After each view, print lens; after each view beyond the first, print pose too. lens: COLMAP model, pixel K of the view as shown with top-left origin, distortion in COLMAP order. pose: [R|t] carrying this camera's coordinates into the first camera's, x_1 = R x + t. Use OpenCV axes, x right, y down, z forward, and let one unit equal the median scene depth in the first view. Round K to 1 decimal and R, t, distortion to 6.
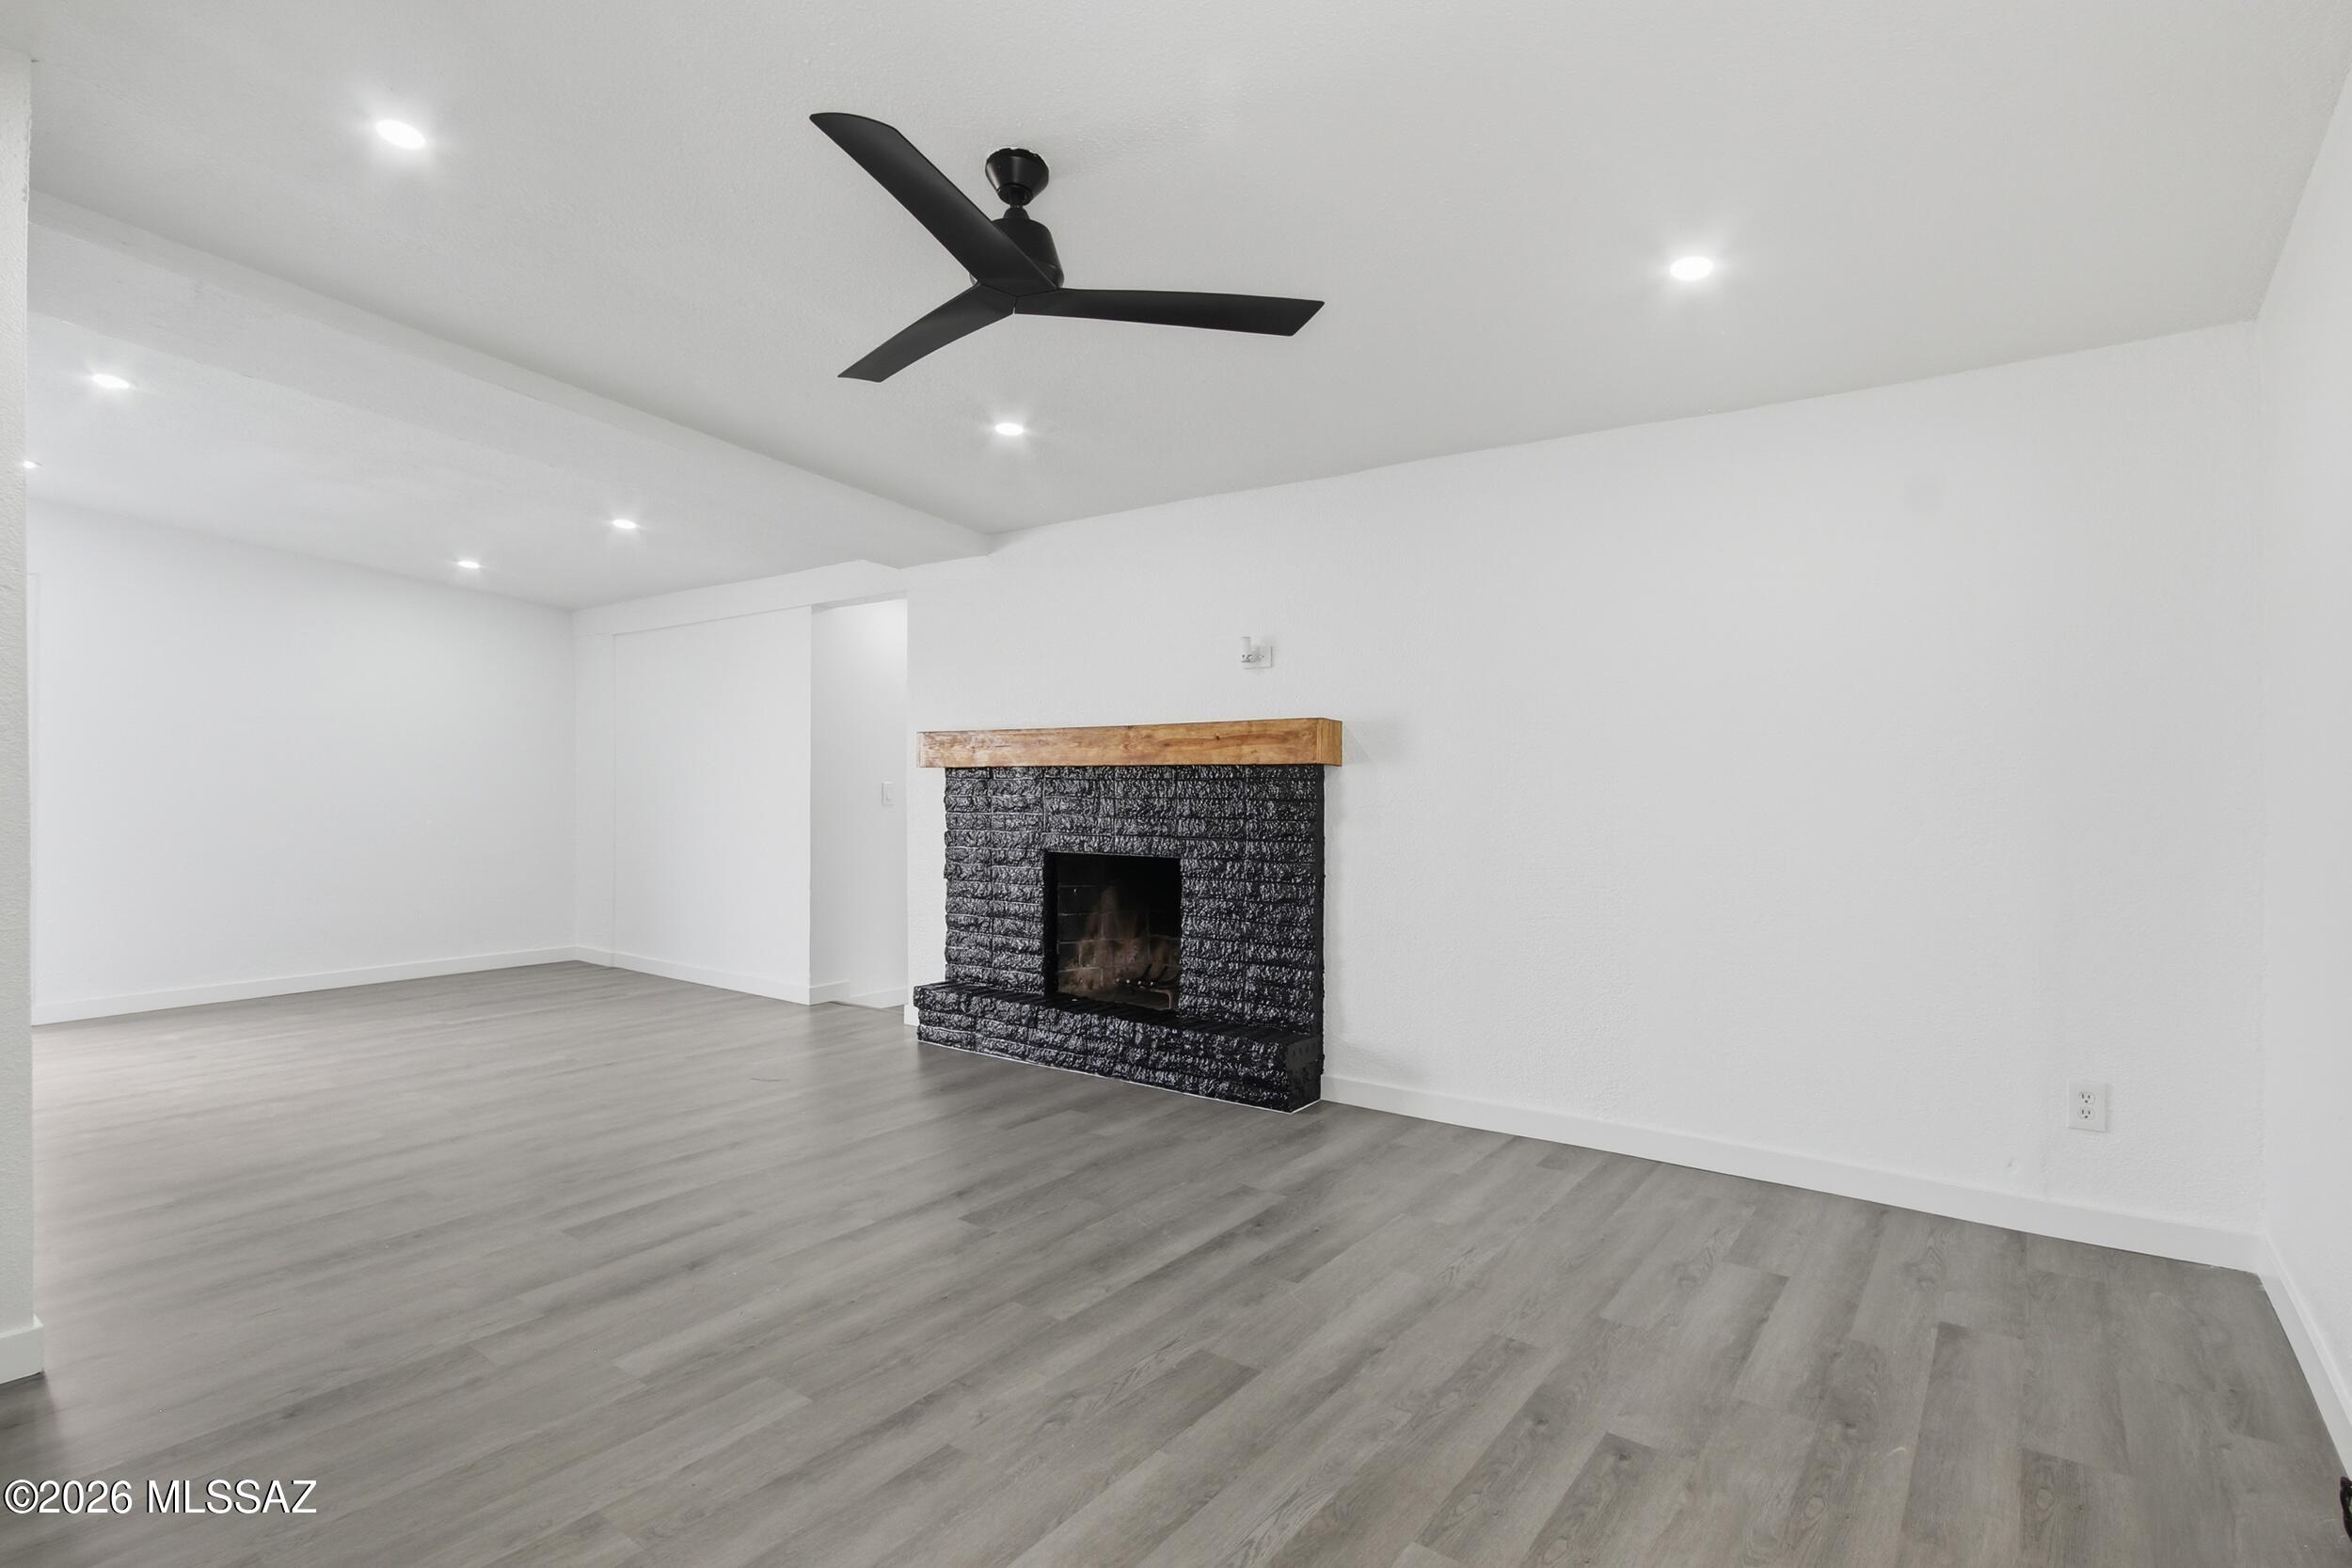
lens RADIAL K [[1171.8, 0, 1176.0], [0, 1171.8, 784.0], [0, 0, 1]] dist [-0.000647, -0.000110]
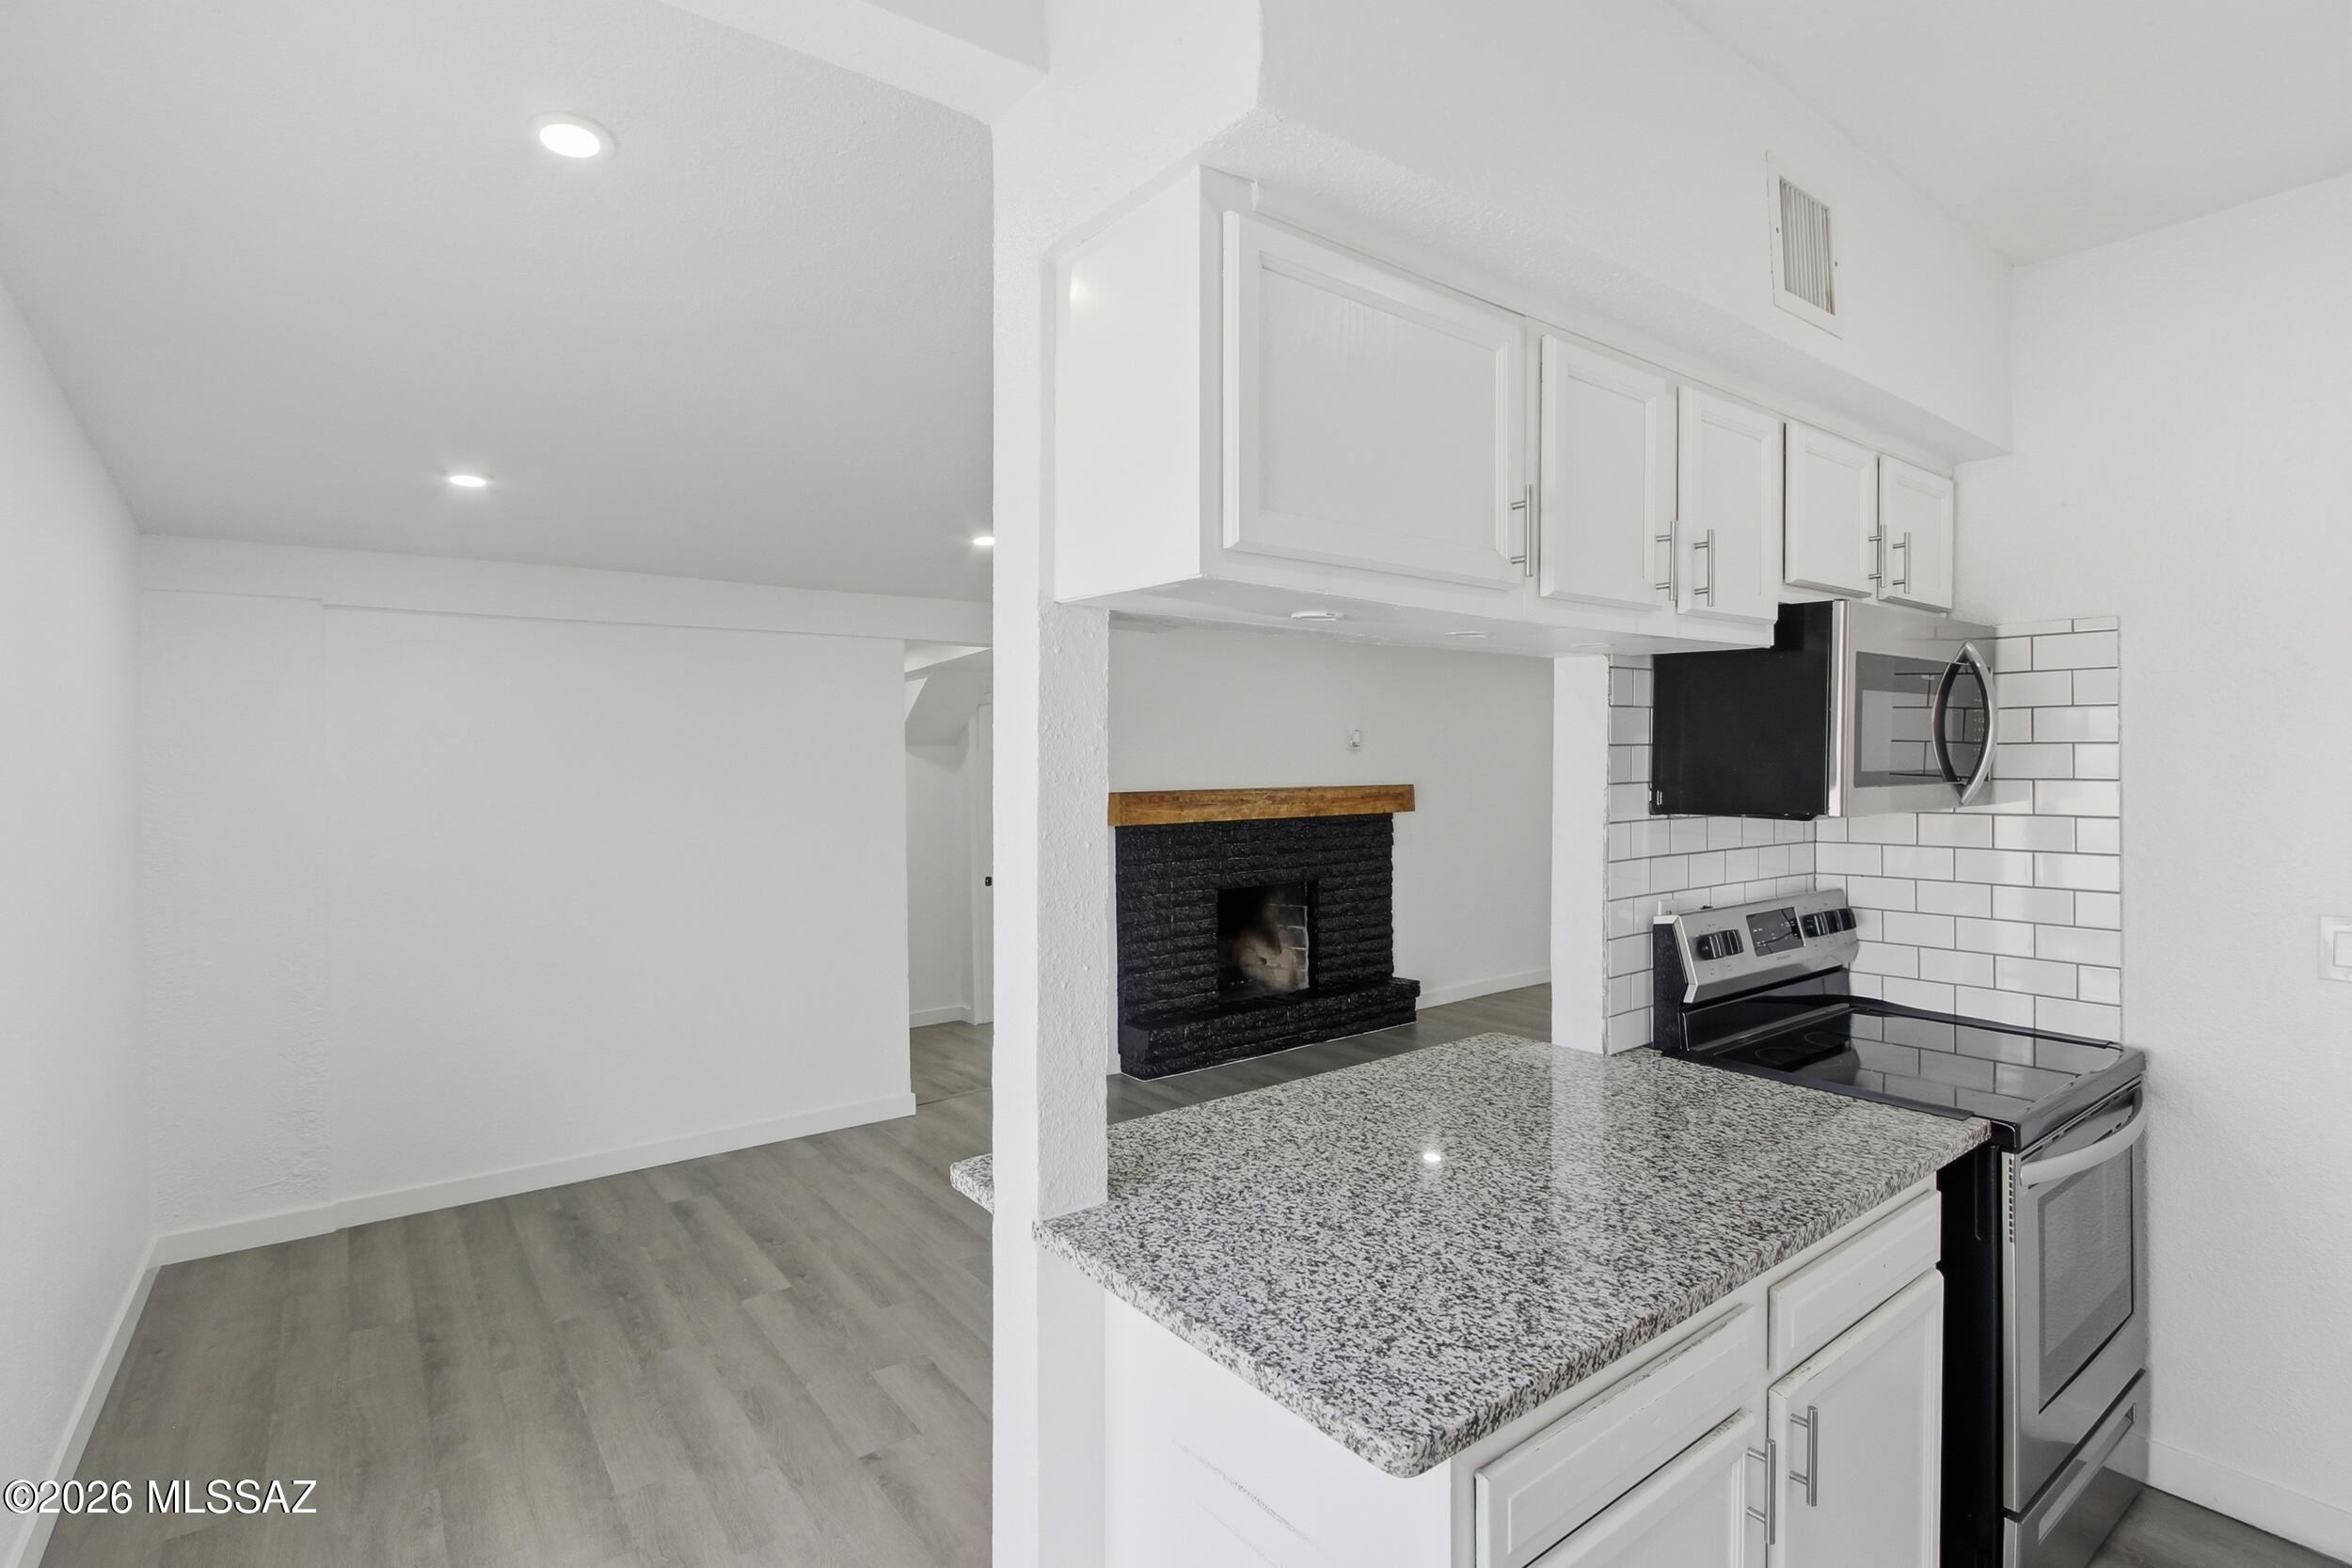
lens RADIAL K [[1171.8, 0, 1176.0], [0, 1171.8, 784.0], [0, 0, 1]] dist [-0.000647, -0.000110]
pose [[0.322670, -0.009297, 0.946466, -1.375849], [0.012517, 0.999906, 0.005554, -0.064267], [-0.946429, 0.010055, 0.322756, 0.707388]]
